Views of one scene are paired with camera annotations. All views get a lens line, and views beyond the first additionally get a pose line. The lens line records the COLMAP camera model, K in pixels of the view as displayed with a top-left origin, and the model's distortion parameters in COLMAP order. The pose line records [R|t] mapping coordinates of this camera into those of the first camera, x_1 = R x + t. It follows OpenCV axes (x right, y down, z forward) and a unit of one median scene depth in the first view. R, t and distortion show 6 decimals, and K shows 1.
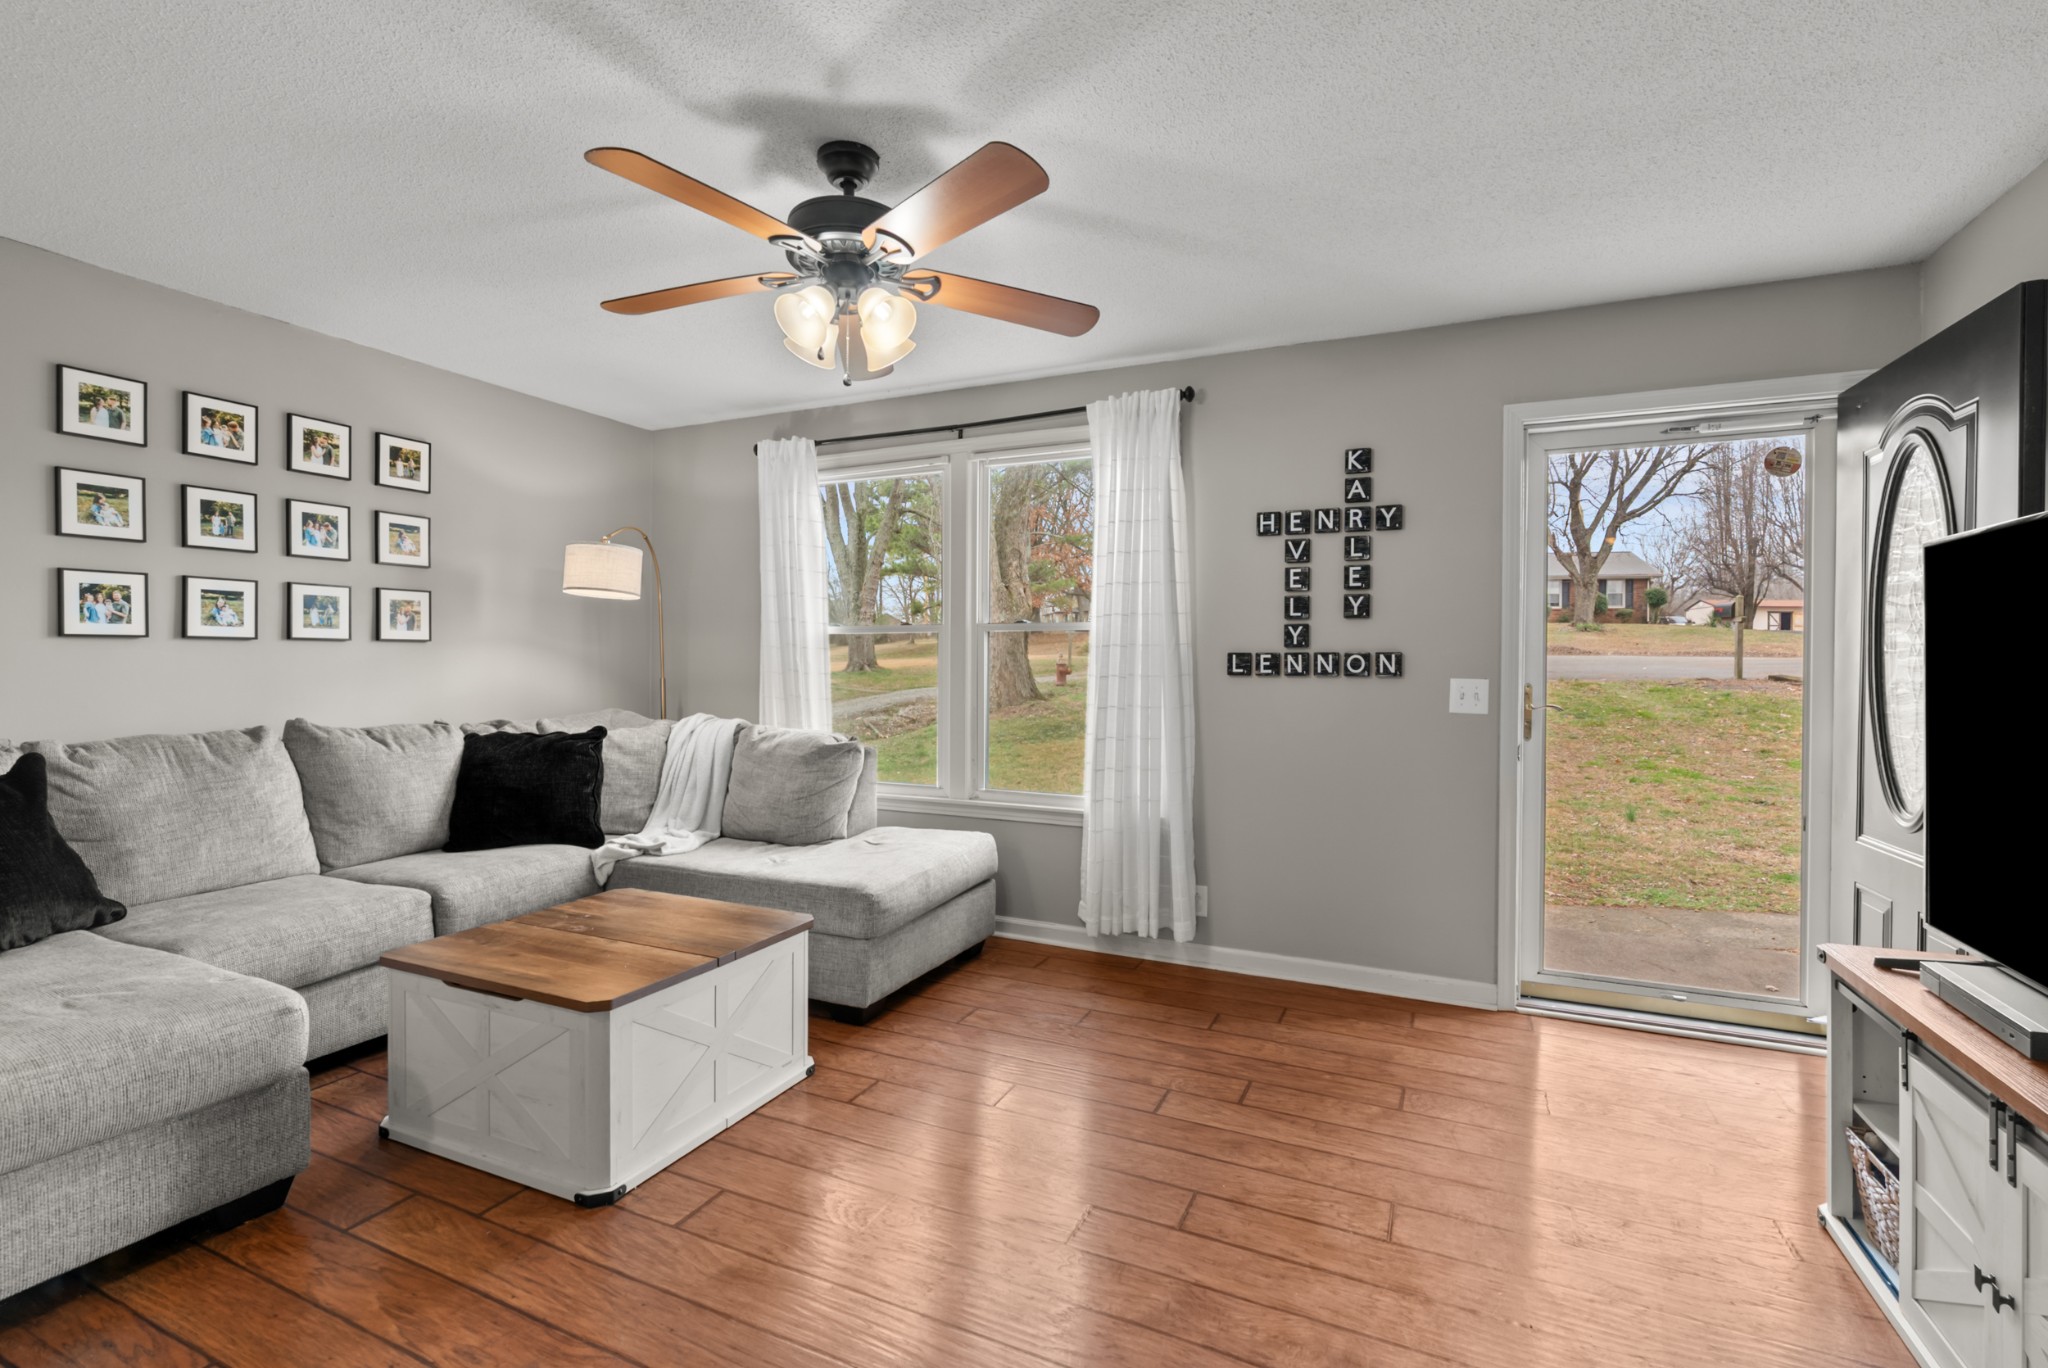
lens RADIAL K [[927.0, 0, 1014.0], [0, 927.0, 673.4], [0, 0, 1]] dist [-0.003136, 0.000391]
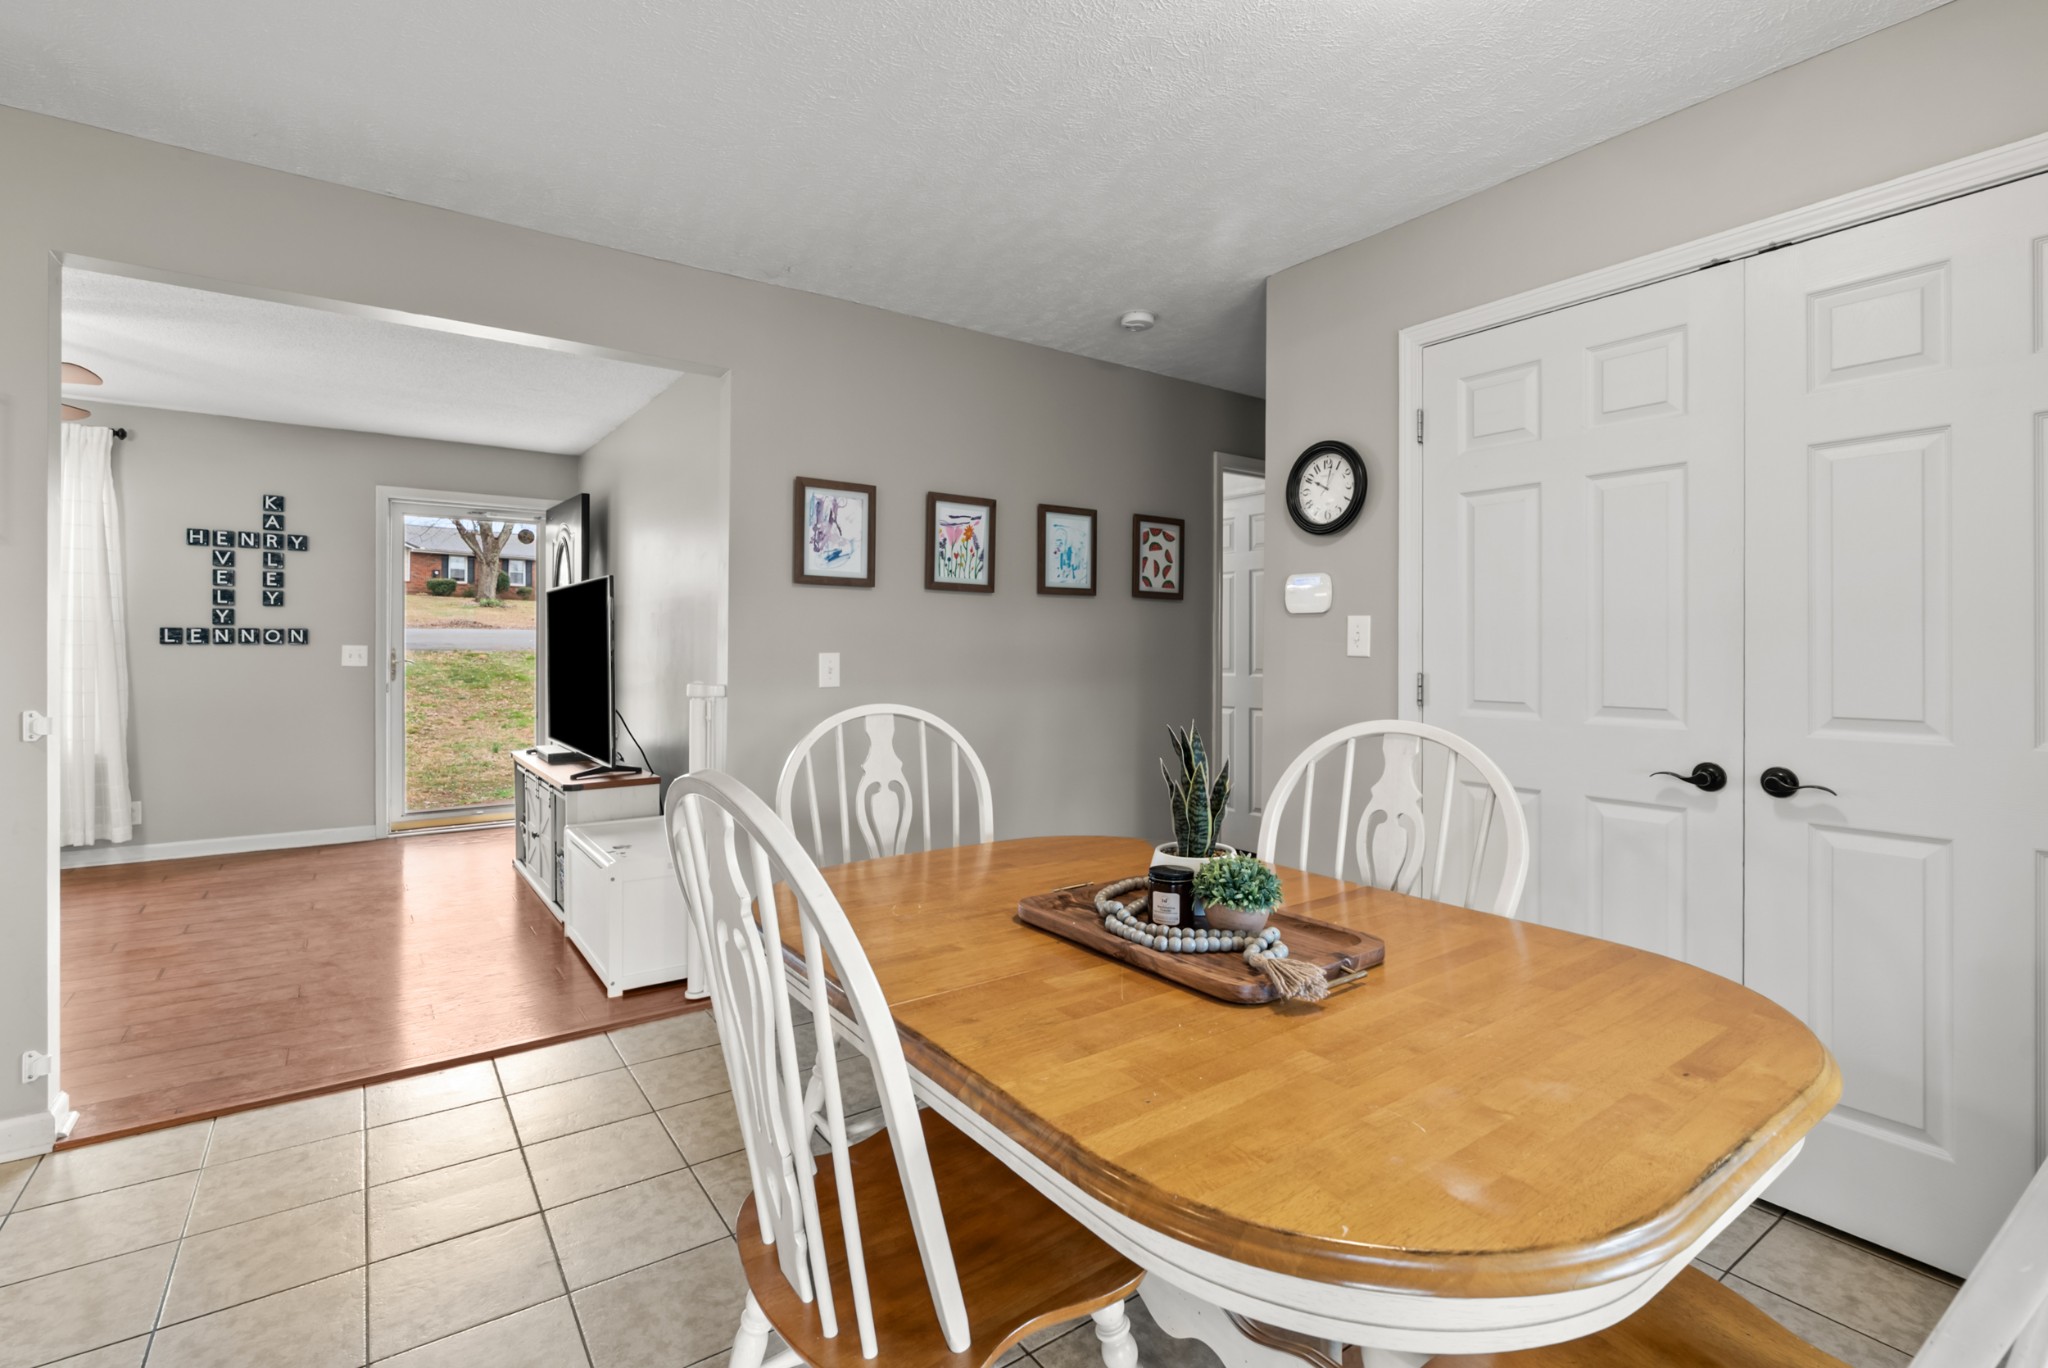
lens RADIAL K [[937.4, 0, 1026.6], [0, 937.4, 649.5], [0, 0, 1]] dist [-0.000148, -0.000184]
pose [[0.483099, -0.008221, 0.875527, -0.386063], [0.005739, 0.999964, 0.006222, 0.009330], [-0.875547, 0.002019, 0.483129, -0.839667]]
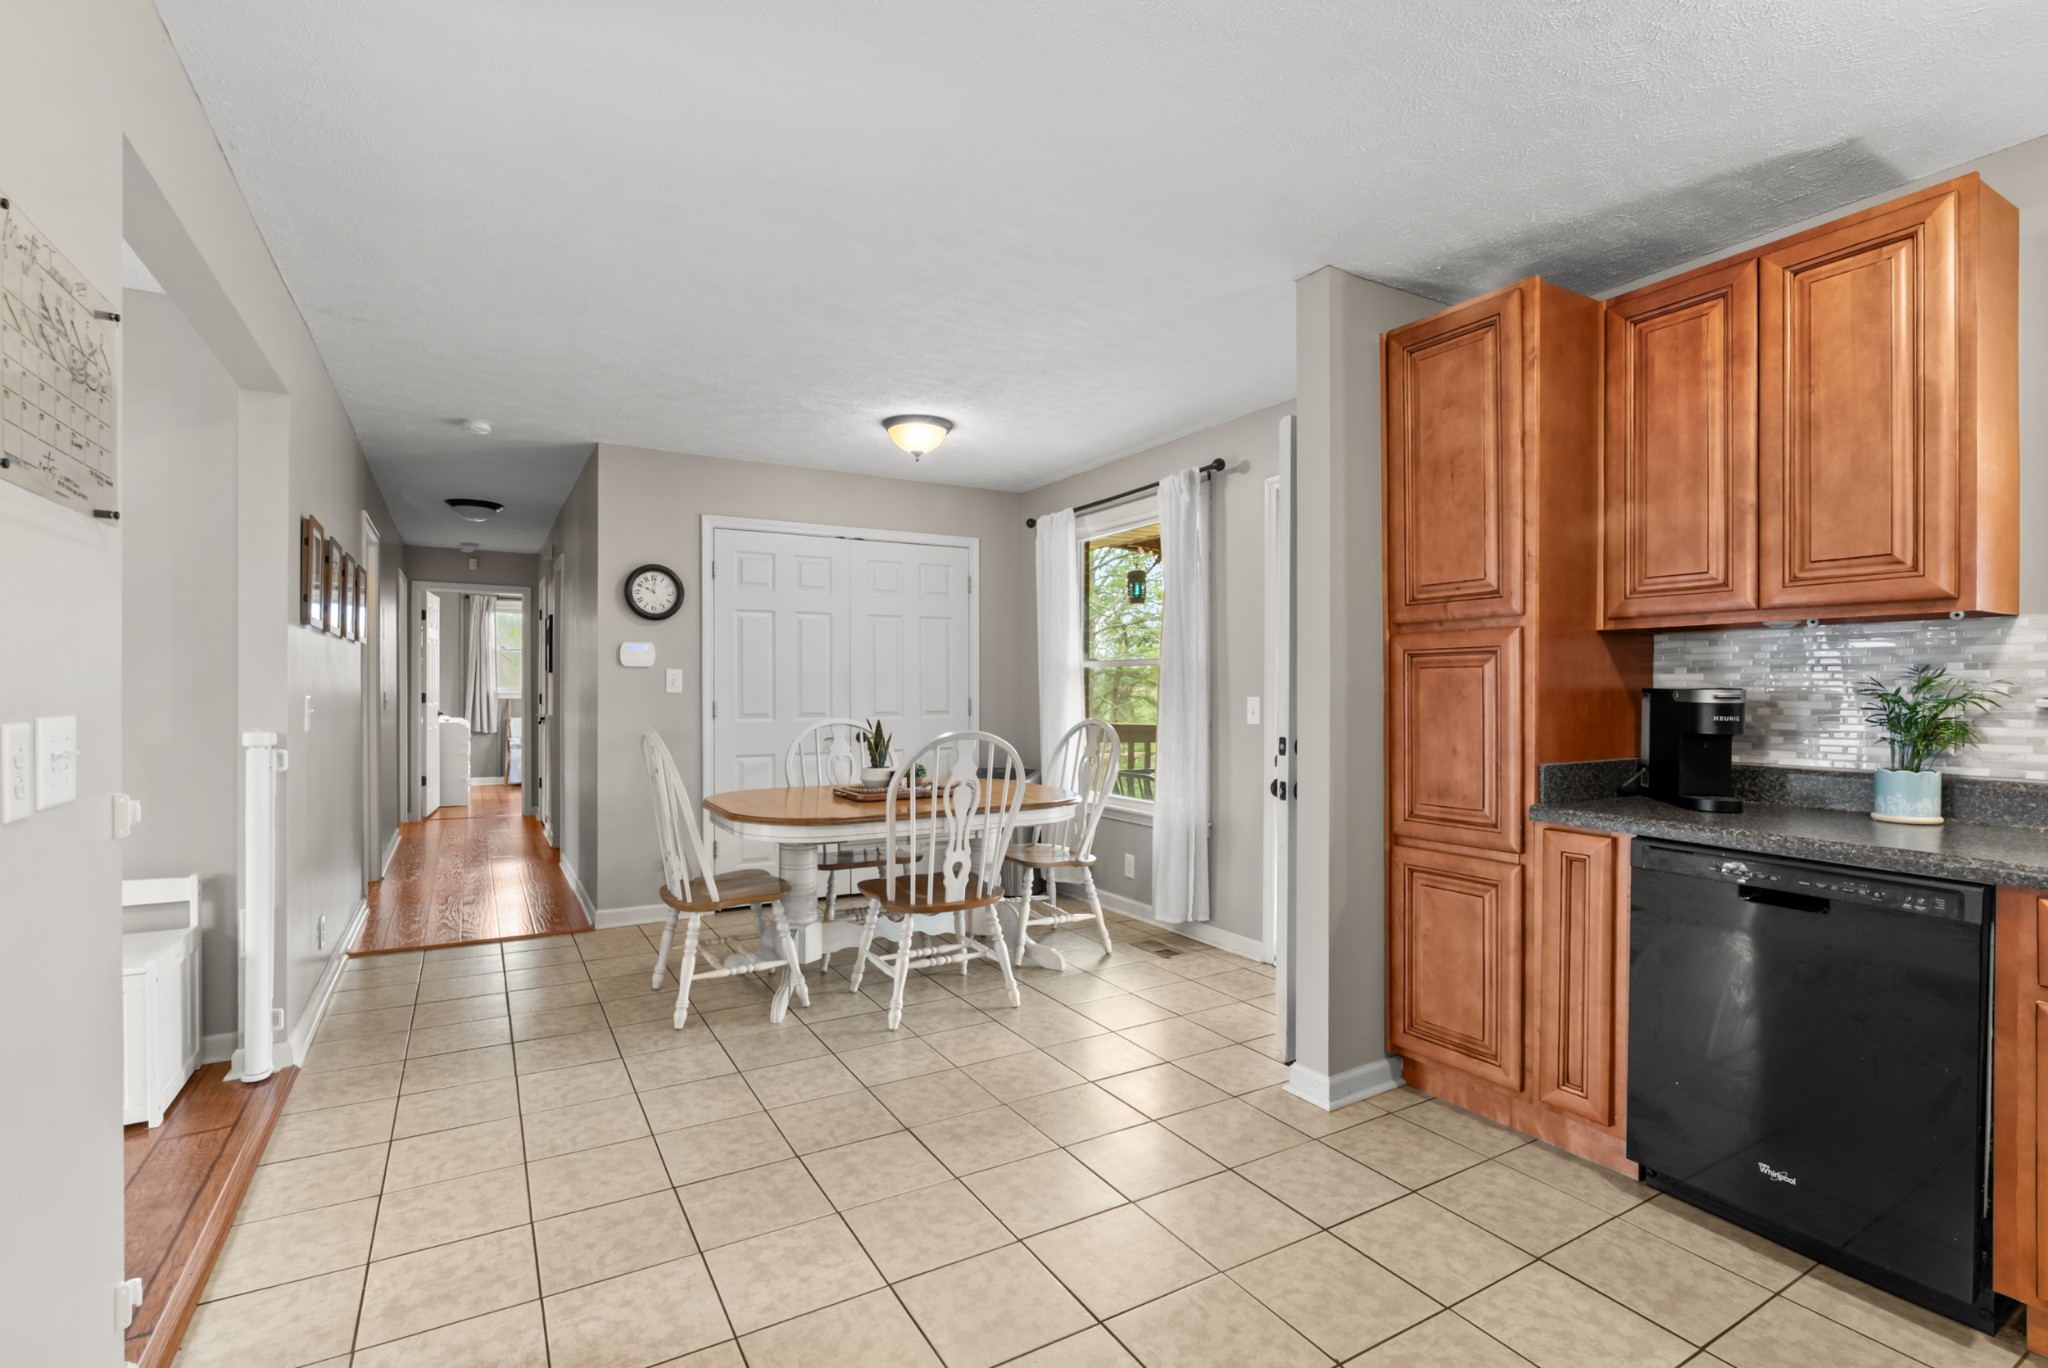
lens RADIAL K [[954.5, 0, 1024.0], [0, 954.5, 684.0], [0, 0, 1]] dist [-0.002308, -0.000172]
pose [[-0.824079, -0.011303, 0.566362, -0.791267], [-0.007125, 0.999929, 0.009589, -0.009324], [-0.566430, 0.003867, -0.824101, 0.214163]]
